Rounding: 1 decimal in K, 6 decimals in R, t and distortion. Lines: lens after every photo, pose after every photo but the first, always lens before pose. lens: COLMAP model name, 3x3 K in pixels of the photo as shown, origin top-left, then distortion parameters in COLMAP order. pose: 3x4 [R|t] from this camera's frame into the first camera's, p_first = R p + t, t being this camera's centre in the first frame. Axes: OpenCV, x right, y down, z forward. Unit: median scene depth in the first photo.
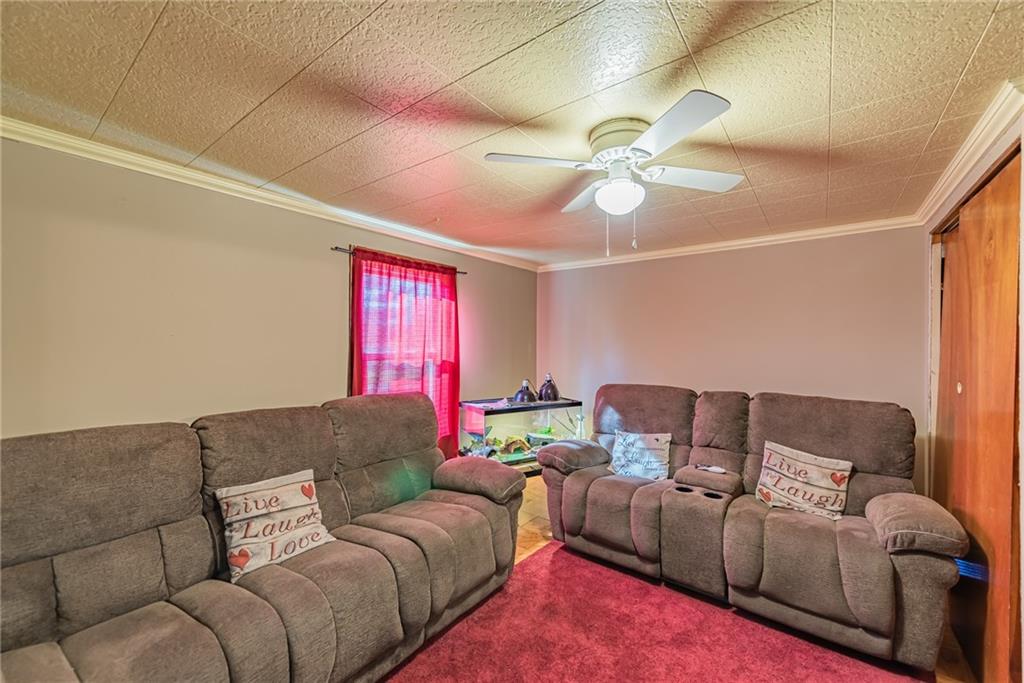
lens RADIAL K [[408.2, 0, 511.2], [0, 408.2, 344.3], [0, 0, 1]] dist [0.014212, -0.001890]
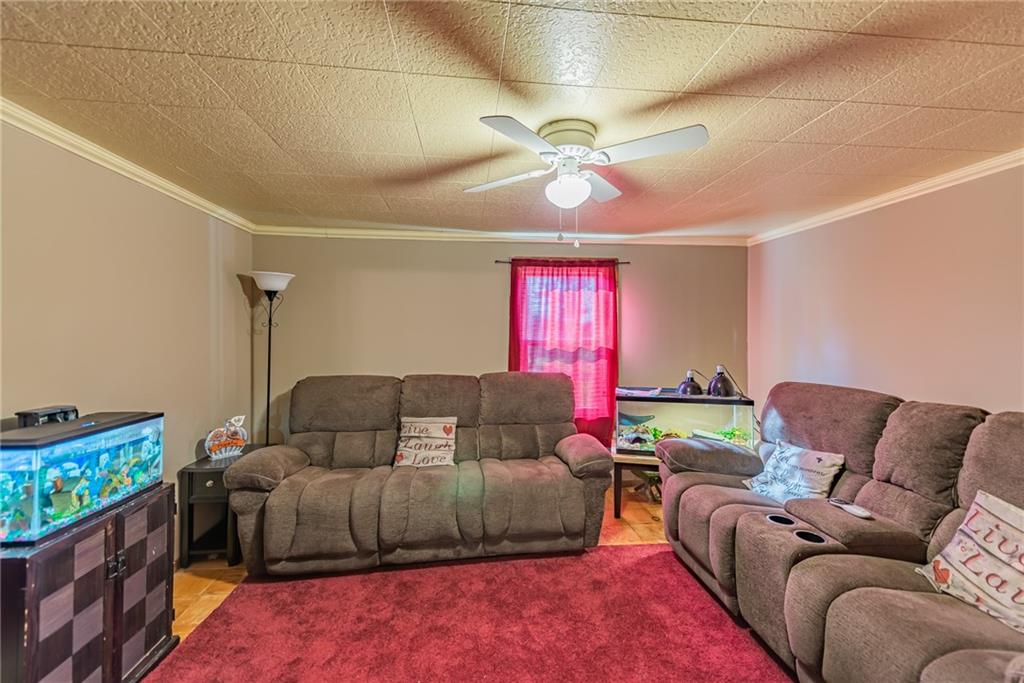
lens RADIAL K [[408.2, 0, 511.2], [0, 408.2, 332.1], [0, 0, 1]] dist [0.014212, -0.001890]
pose [[0.696008, -0.007176, -0.717998, 0.547260], [0.003823, 0.999973, -0.006288, 0.007120], [0.718024, 0.001631, 0.696016, 0.091533]]
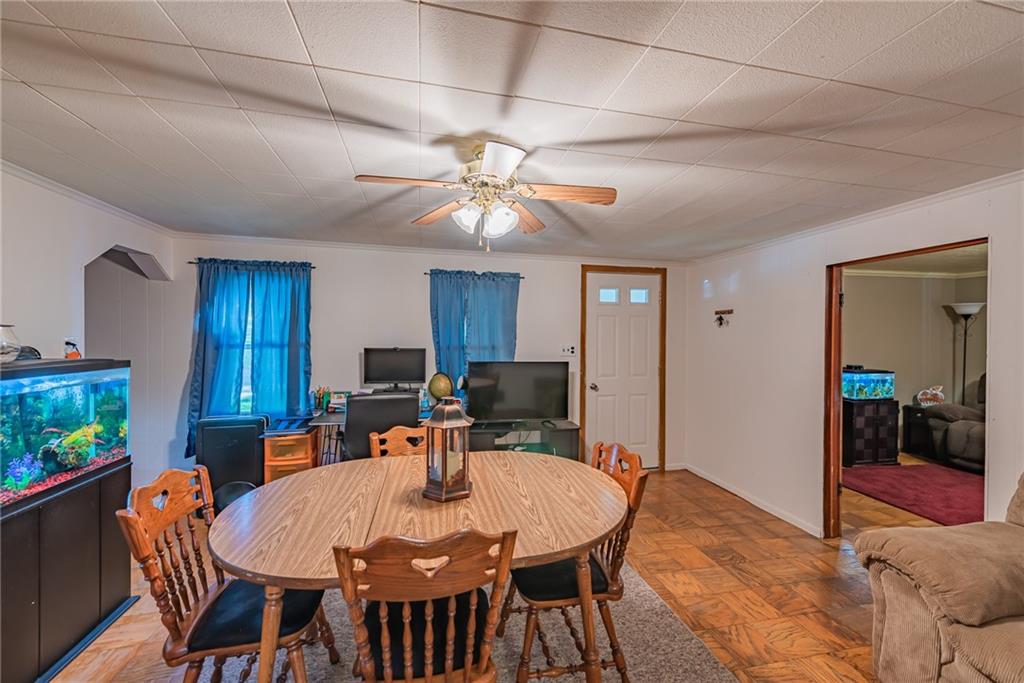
lens RADIAL K [[408.2, 0, 516.9], [0, 408.2, 341.2], [0, 0, 1]] dist [0.014212, -0.001890]
pose [[-0.633031, -0.005066, -0.774110, 1.945280], [-0.011241, 0.999933, 0.002649, 0.020732], [0.774045, 0.010379, -0.633046, 0.024534]]
